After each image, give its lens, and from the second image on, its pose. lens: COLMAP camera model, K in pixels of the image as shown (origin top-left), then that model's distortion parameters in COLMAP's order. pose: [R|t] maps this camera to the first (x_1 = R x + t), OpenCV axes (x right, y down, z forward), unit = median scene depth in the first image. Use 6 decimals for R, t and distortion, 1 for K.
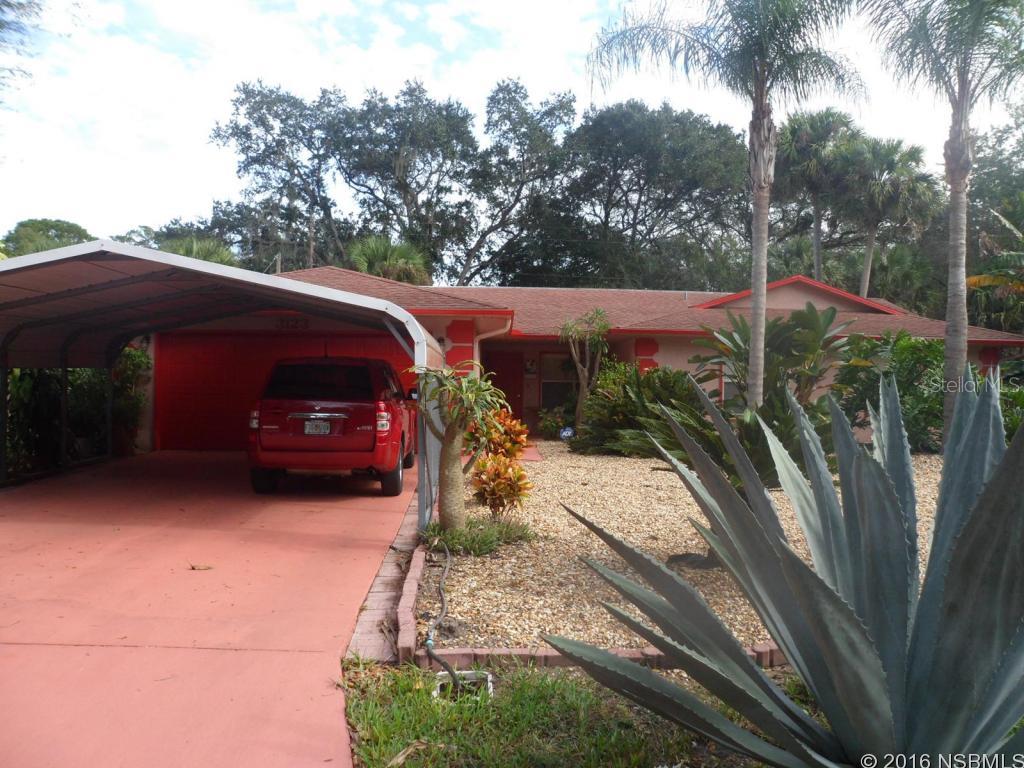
lens RADIAL K [[804.8, 0, 512.1], [0, 804.8, 382.0], [0, 0, 1]] dist [-0.124653, 0.103034]
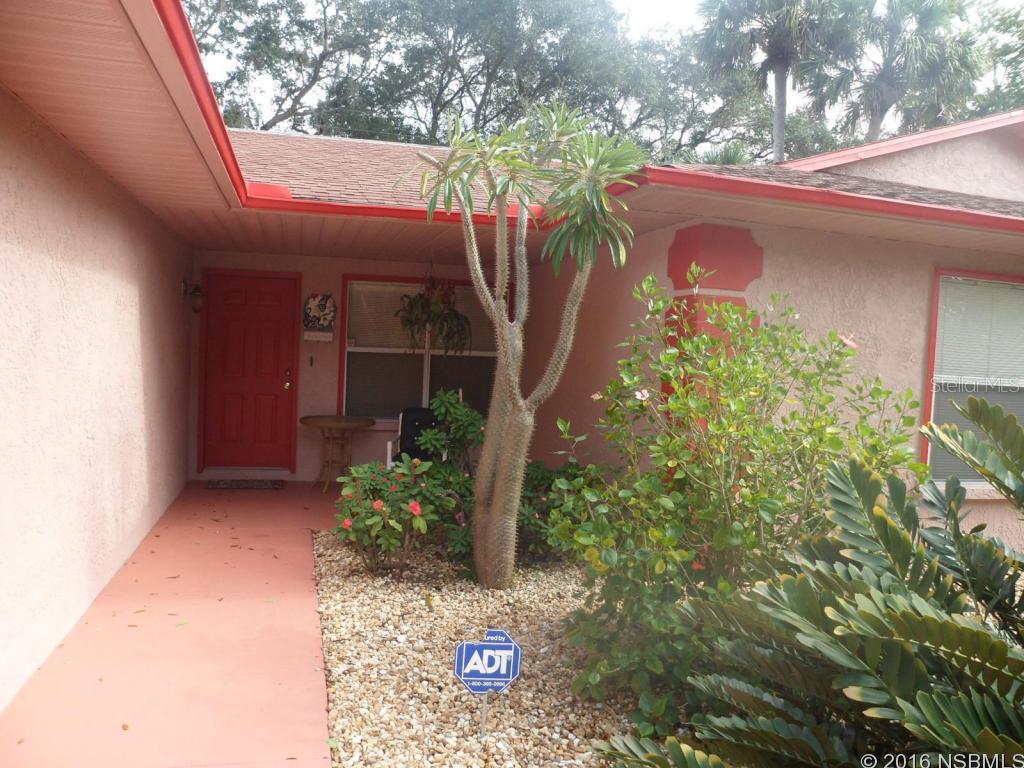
lens RADIAL K [[804.8, 0, 511.7], [0, 804.8, 385.2], [0, 0, 1]] dist [-0.124653, 0.103034]
pose [[0.968674, 0.017765, 0.247698, 0.018292], [-0.033720, 0.997609, 0.060321, -0.009817], [-0.246034, -0.066784, 0.966958, 0.596630]]
